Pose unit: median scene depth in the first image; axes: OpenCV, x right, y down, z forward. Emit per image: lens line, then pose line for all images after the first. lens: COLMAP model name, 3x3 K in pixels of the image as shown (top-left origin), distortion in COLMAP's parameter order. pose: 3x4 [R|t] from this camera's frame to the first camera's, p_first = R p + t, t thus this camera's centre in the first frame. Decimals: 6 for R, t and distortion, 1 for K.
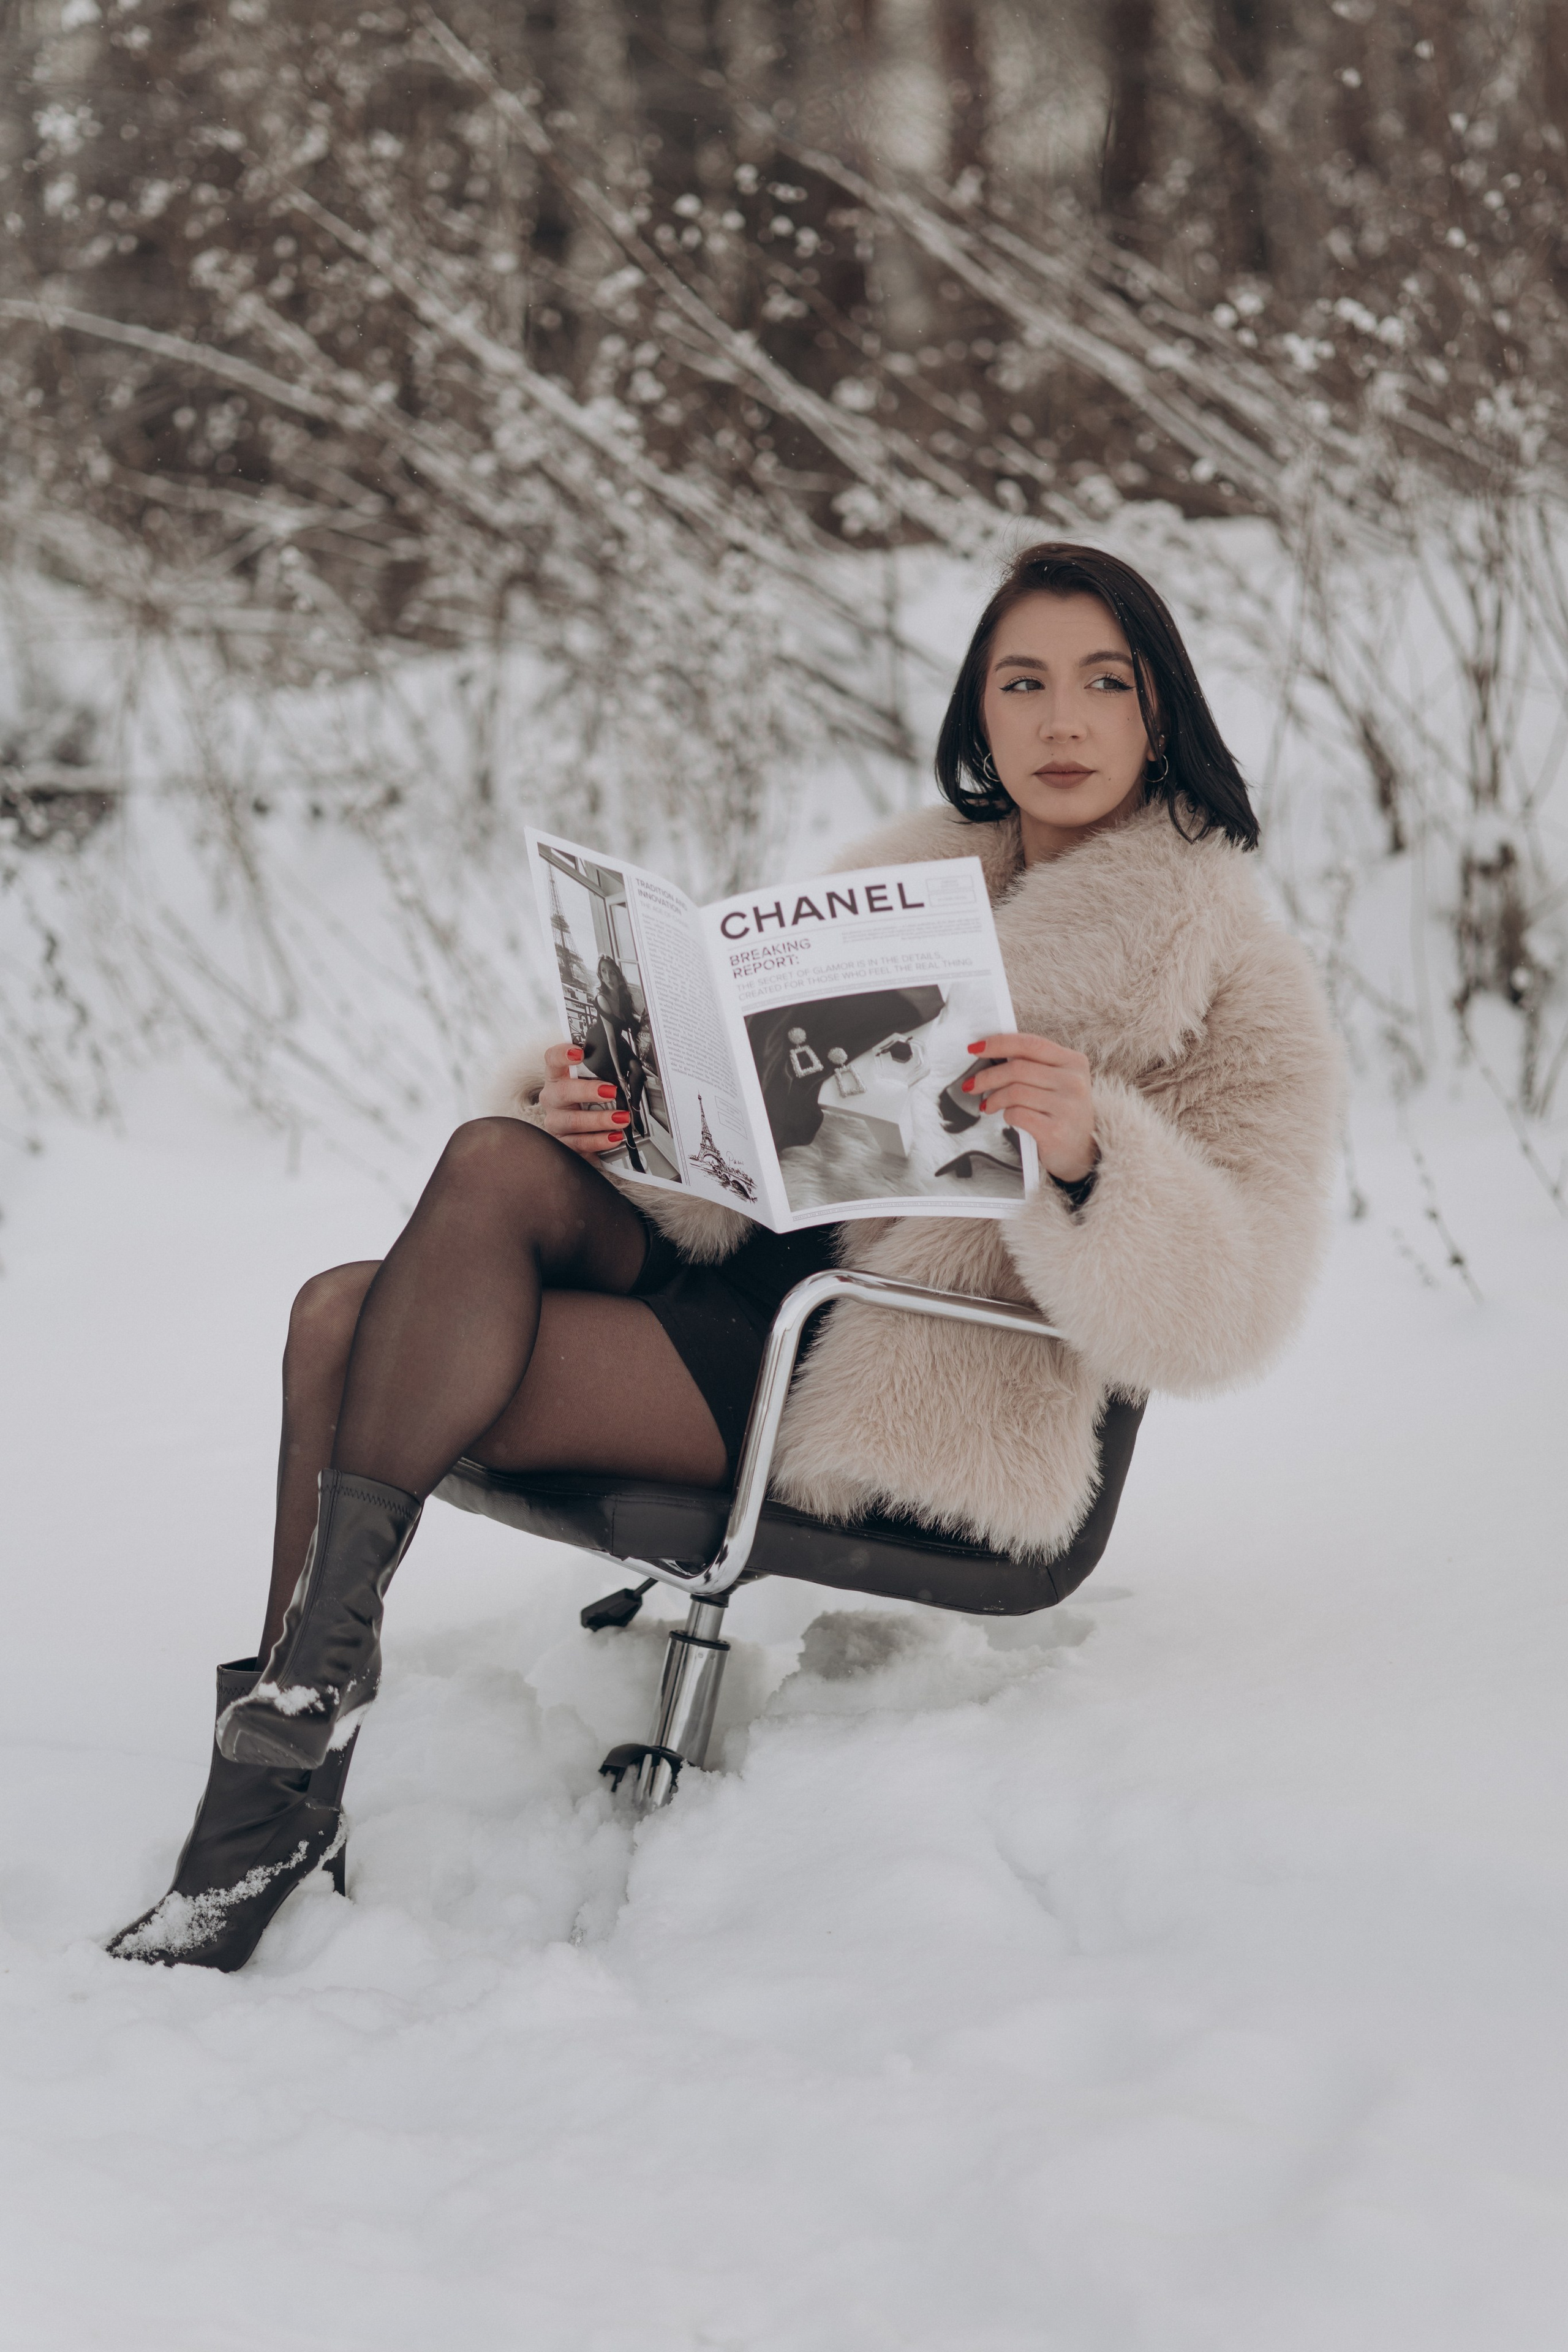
lens RADIAL K [[5615.0, 0, 729.3], [0, 5615.0, 1182.2], [0, 0, 1]] dist [0.340352, -0.028998]
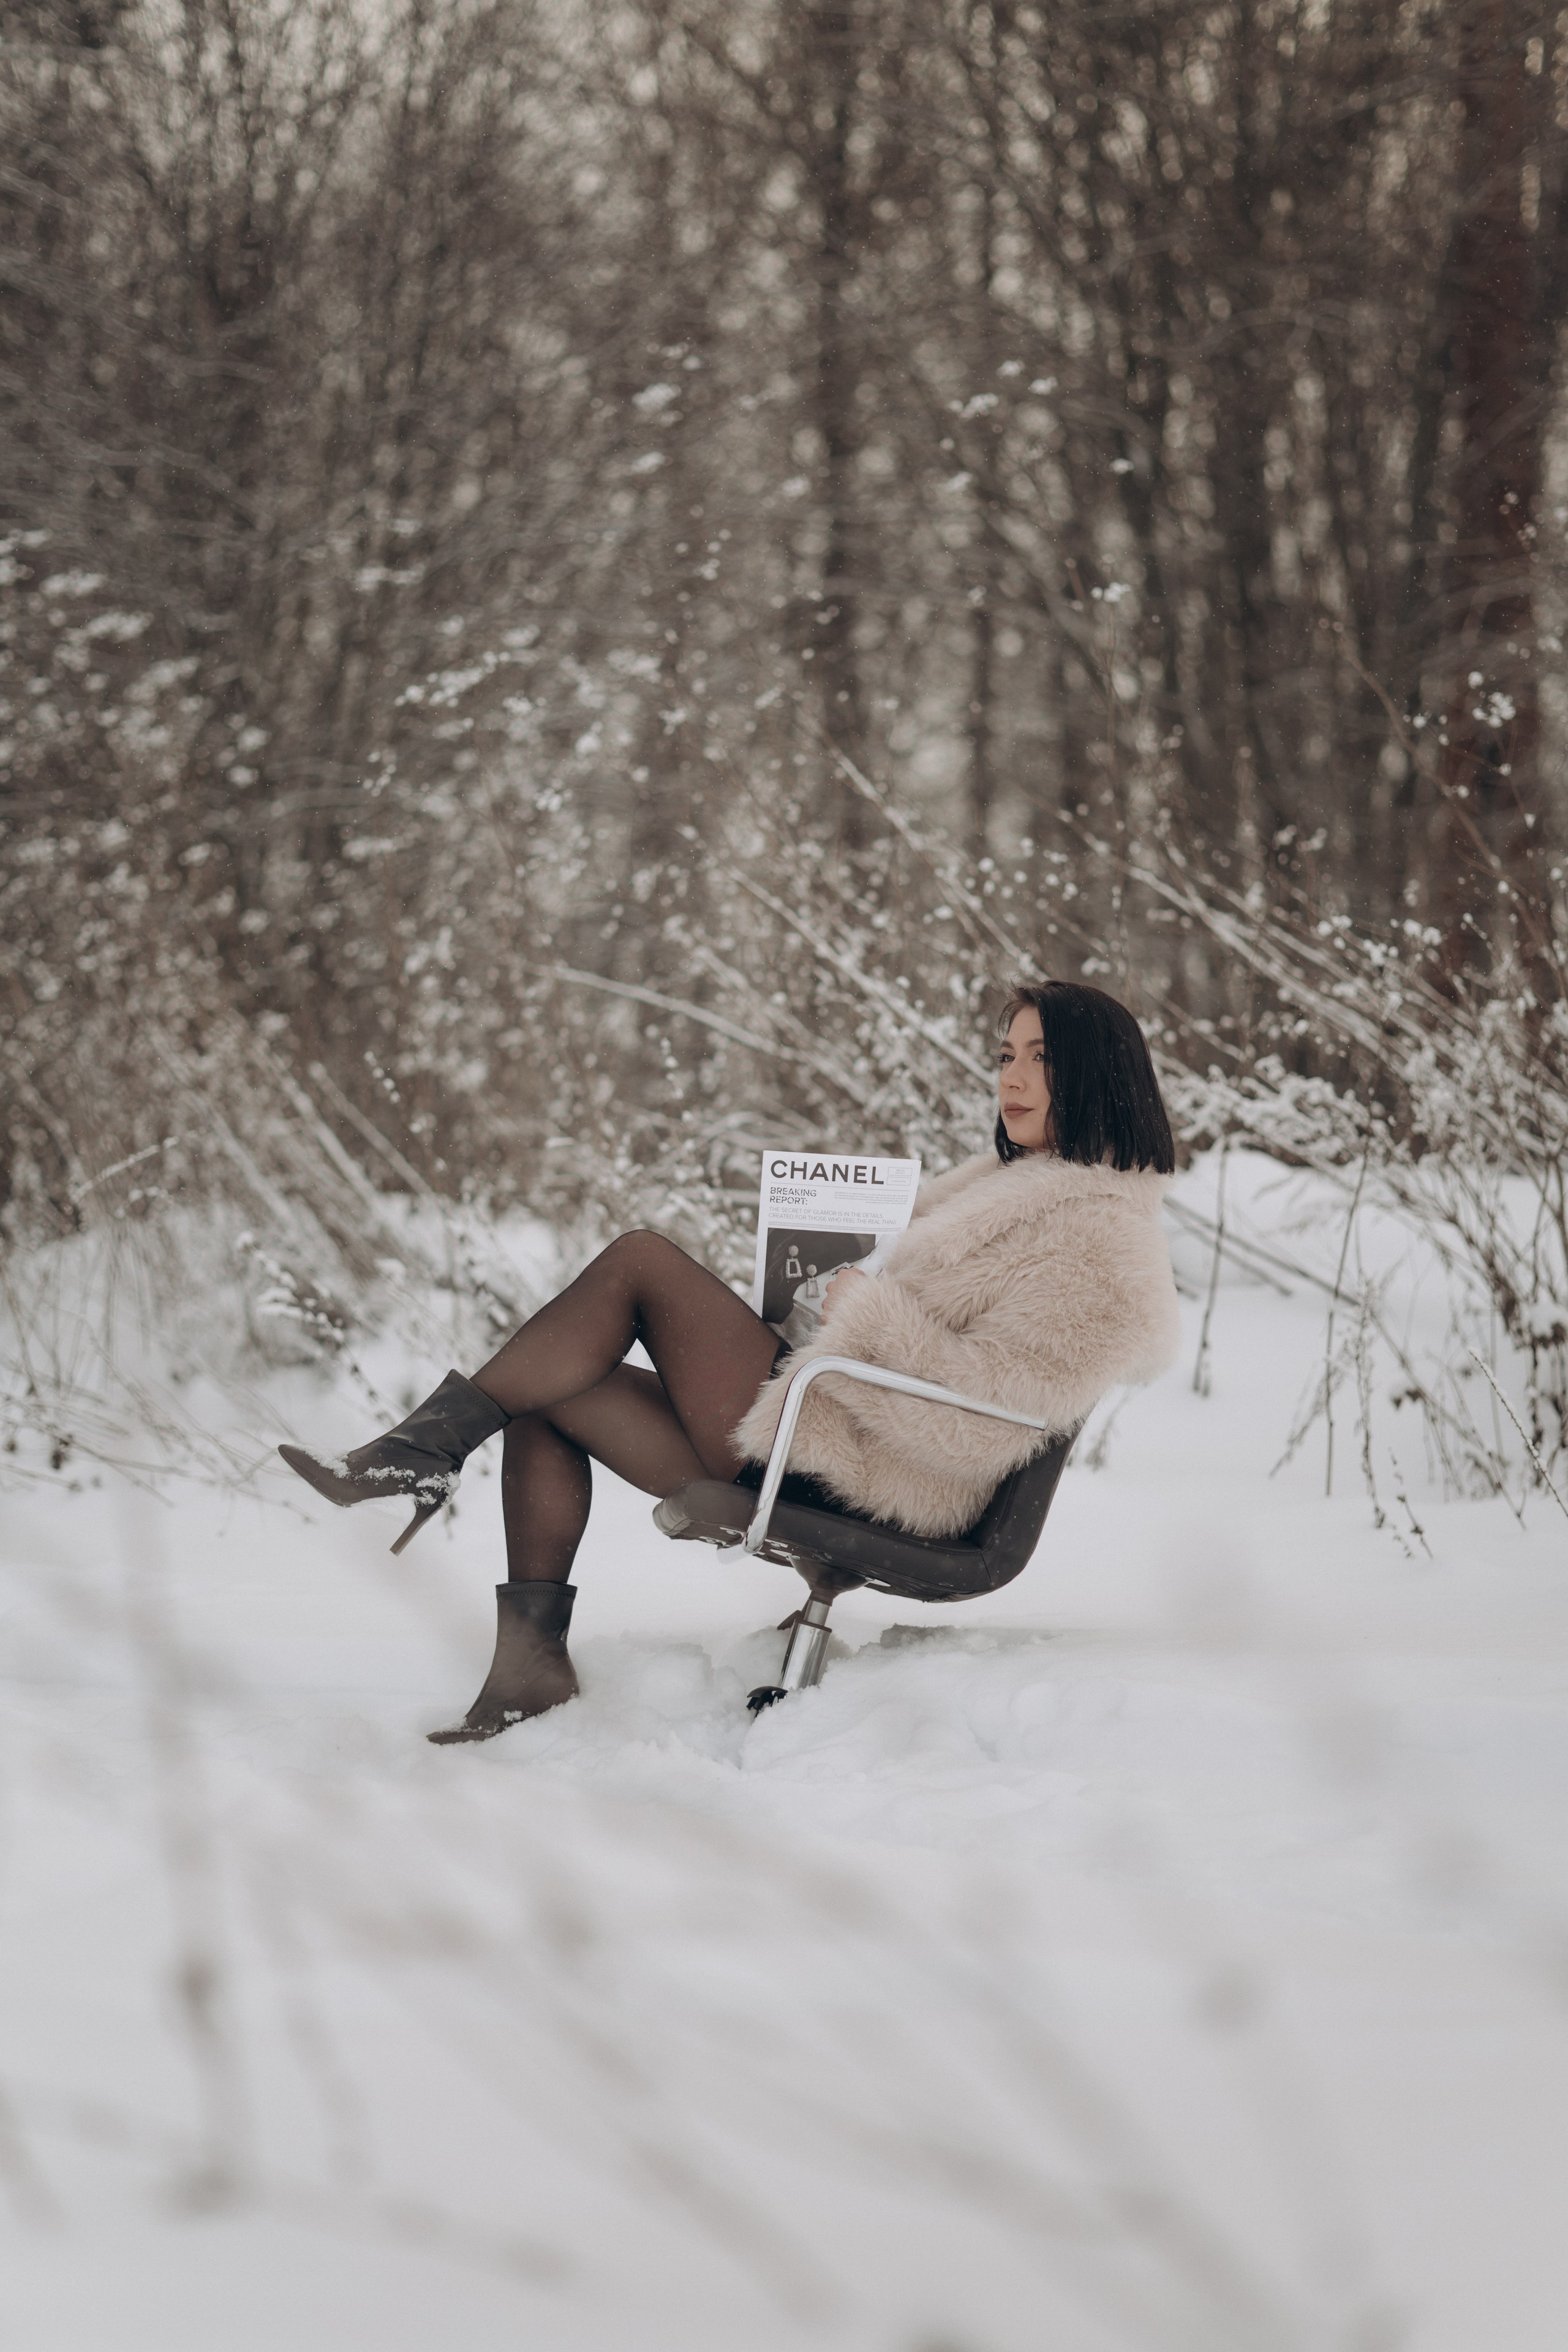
lens RADIAL K [[5590.7, 0, 784.0], [0, 5590.7, 1176.0], [0, 0, 1]] dist [0.486126, -0.949973]
pose [[0.993099, 0.028616, -0.113732, 0.095479], [-0.046755, 0.985981, -0.160175, 0.121917], [0.107554, 0.164388, 0.980515, -0.343834]]
